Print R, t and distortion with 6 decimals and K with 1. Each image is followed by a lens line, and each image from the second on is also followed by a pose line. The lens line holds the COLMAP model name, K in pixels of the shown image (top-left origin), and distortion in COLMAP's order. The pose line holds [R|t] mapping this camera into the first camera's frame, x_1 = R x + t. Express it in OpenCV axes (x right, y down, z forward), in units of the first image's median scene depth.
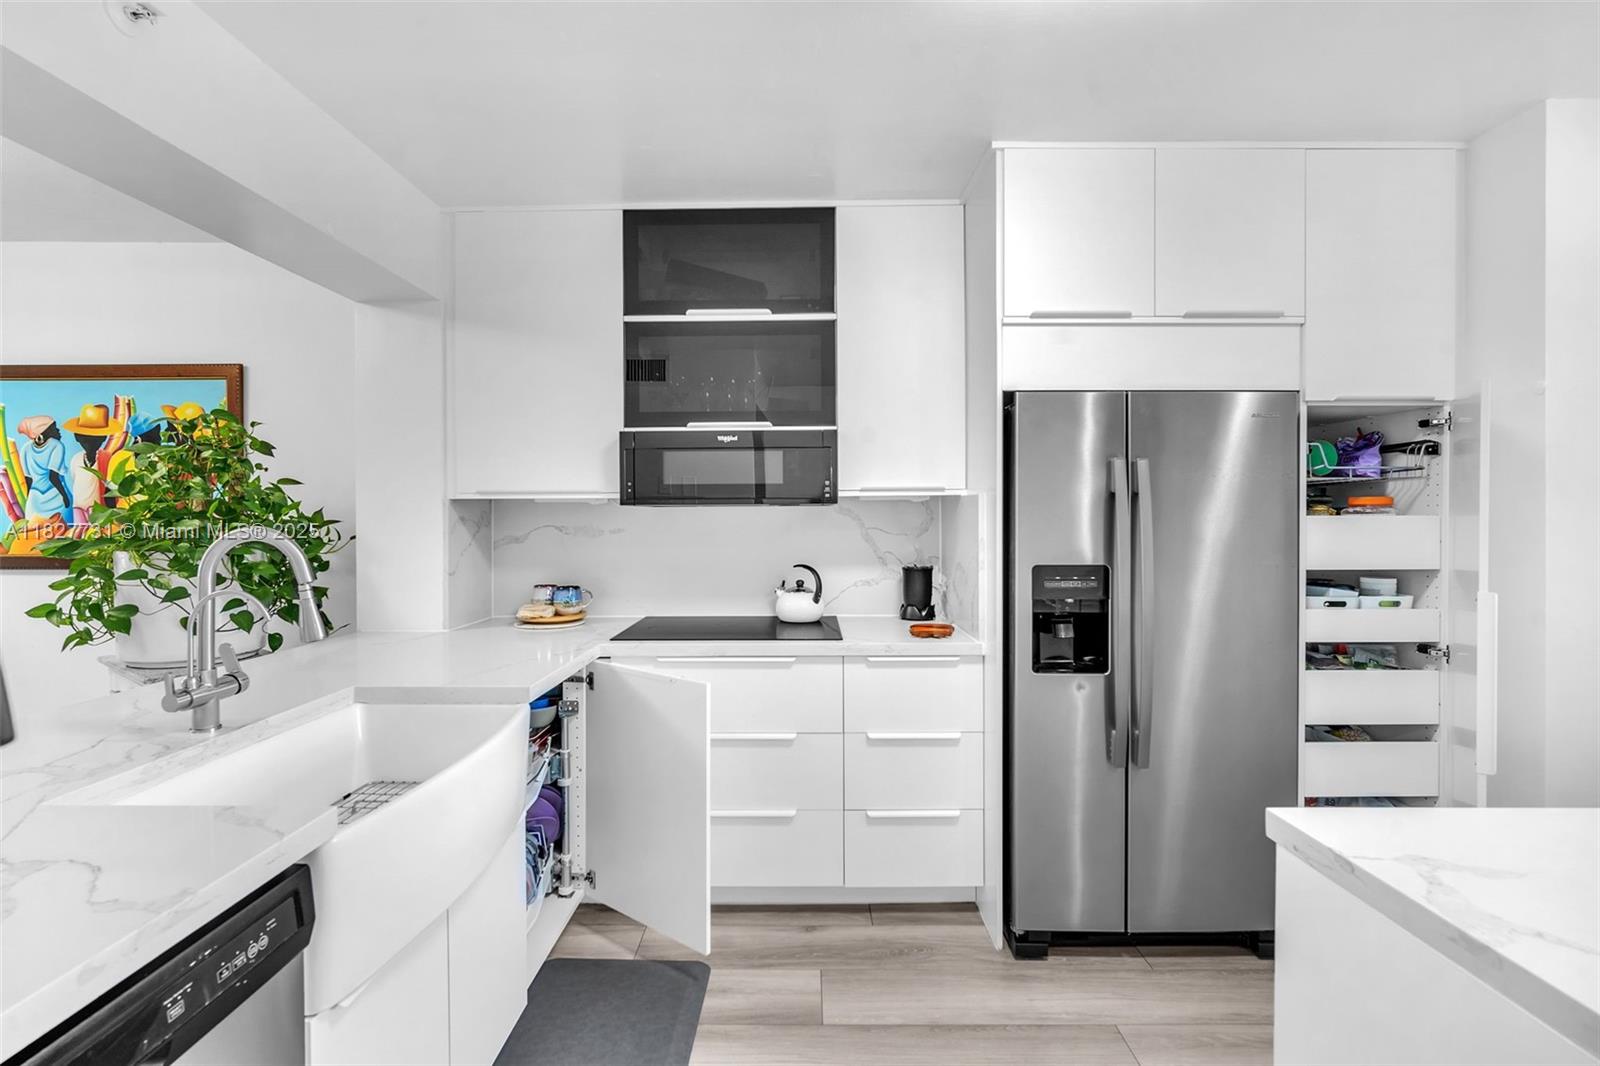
lens RADIAL K [[709.1, 0, 803.3], [0, 709.1, 520.2], [0, 0, 1]] dist [-0.013876, 0.004537]
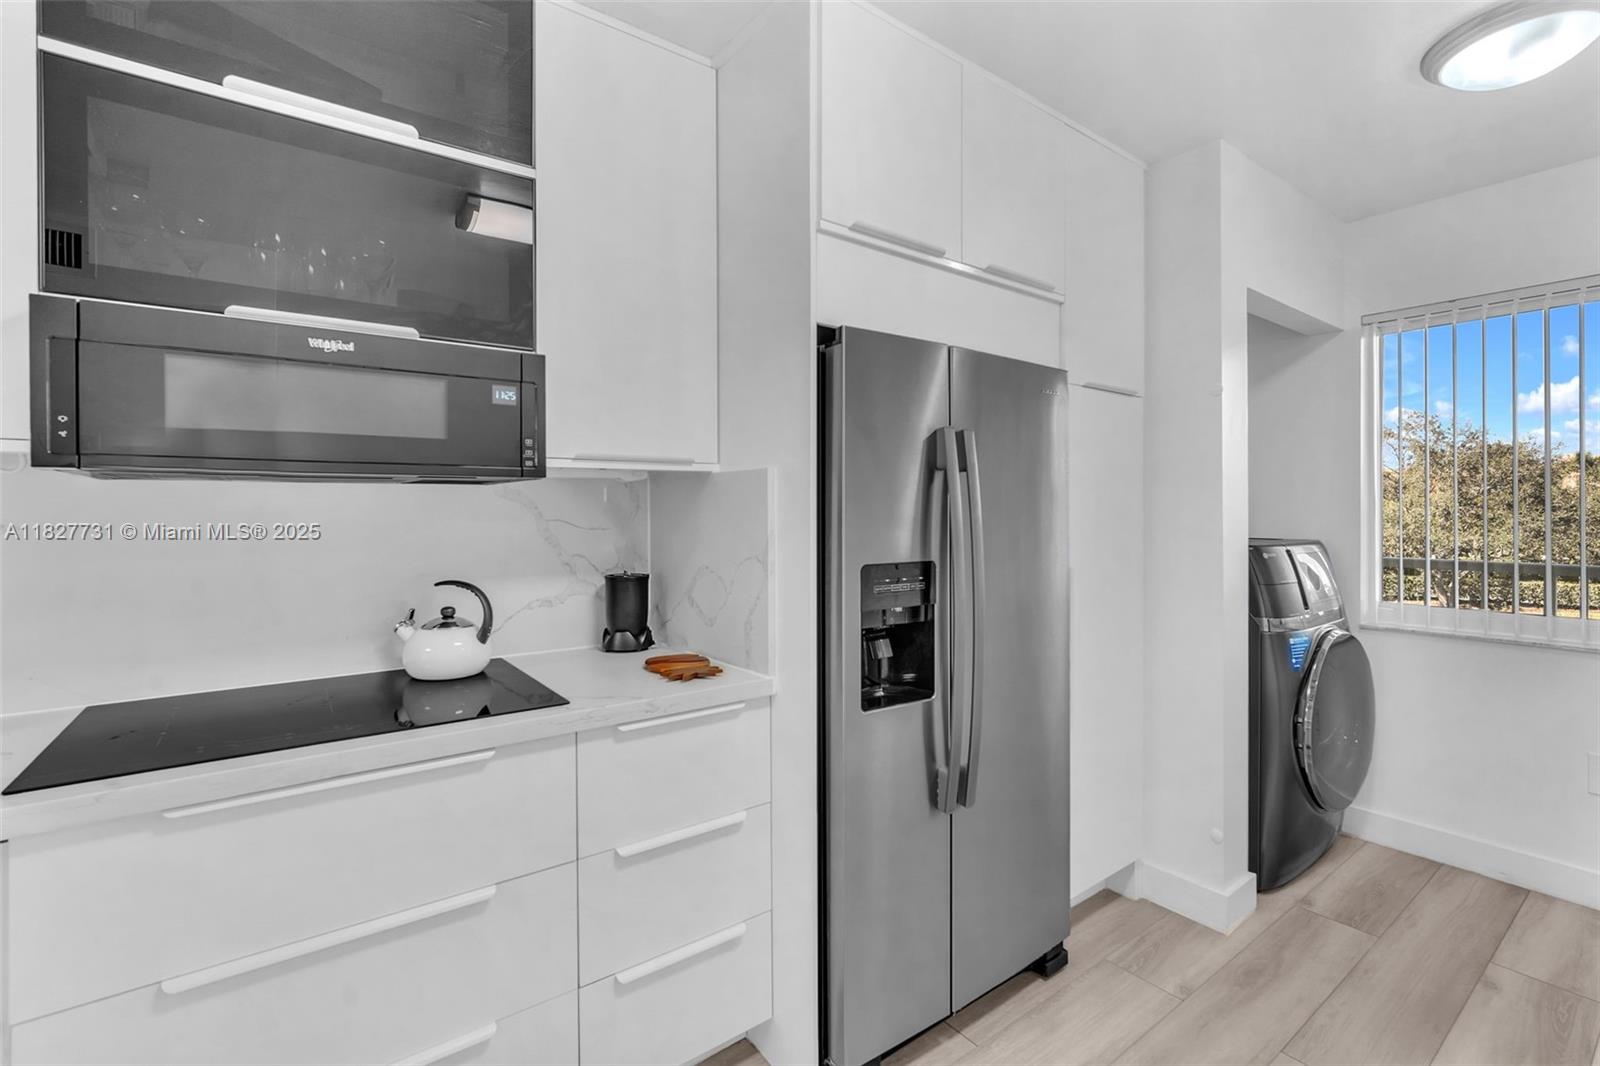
lens RADIAL K [[709.1, 0, 801.5], [0, 709.1, 512.4], [0, 0, 1]] dist [-0.013876, 0.004537]
pose [[0.799605, -0.001316, 0.600525, -0.150701], [0.006342, 0.999960, -0.006252, 0.012063], [-0.600493, 0.008807, 0.799582, 0.412293]]
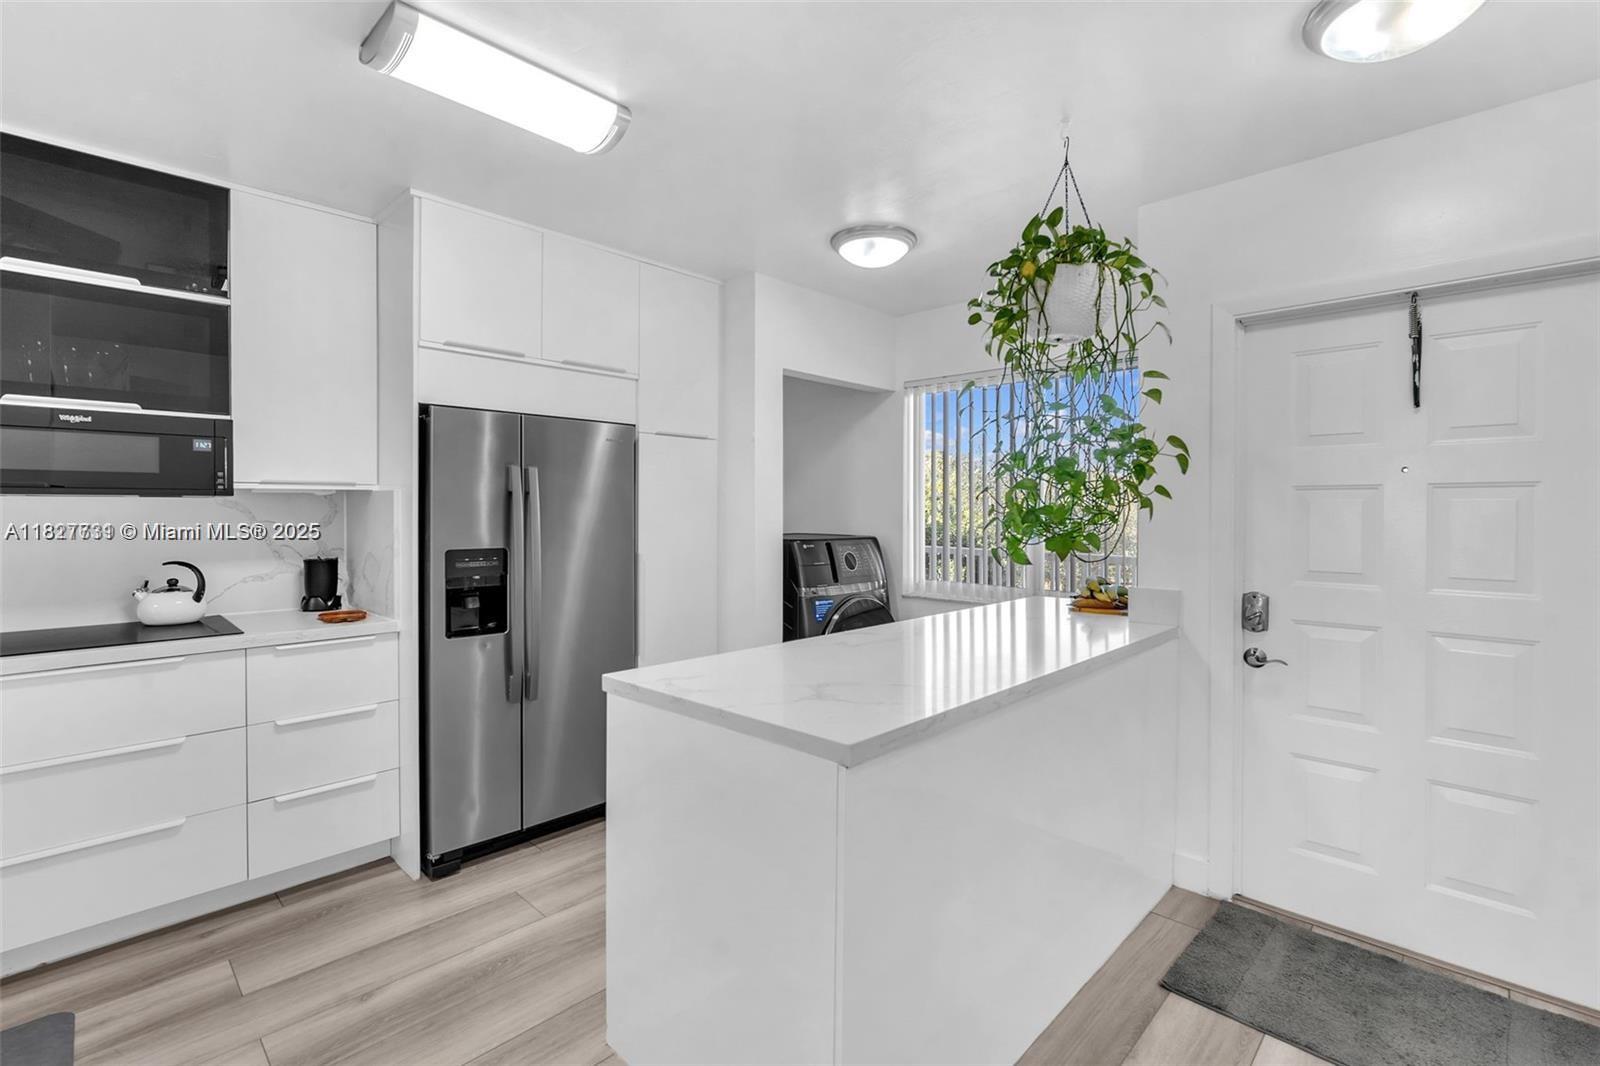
lens RADIAL K [[709.1, 0, 787.5], [0, 709.1, 514.4], [0, 0, 1]] dist [-0.013876, 0.004537]
pose [[0.698638, 0.000301, 0.715476, -0.120523], [0.000640, 0.999999, -0.001045, 0.003755], [-0.715475, 0.001188, 0.698637, -0.239016]]
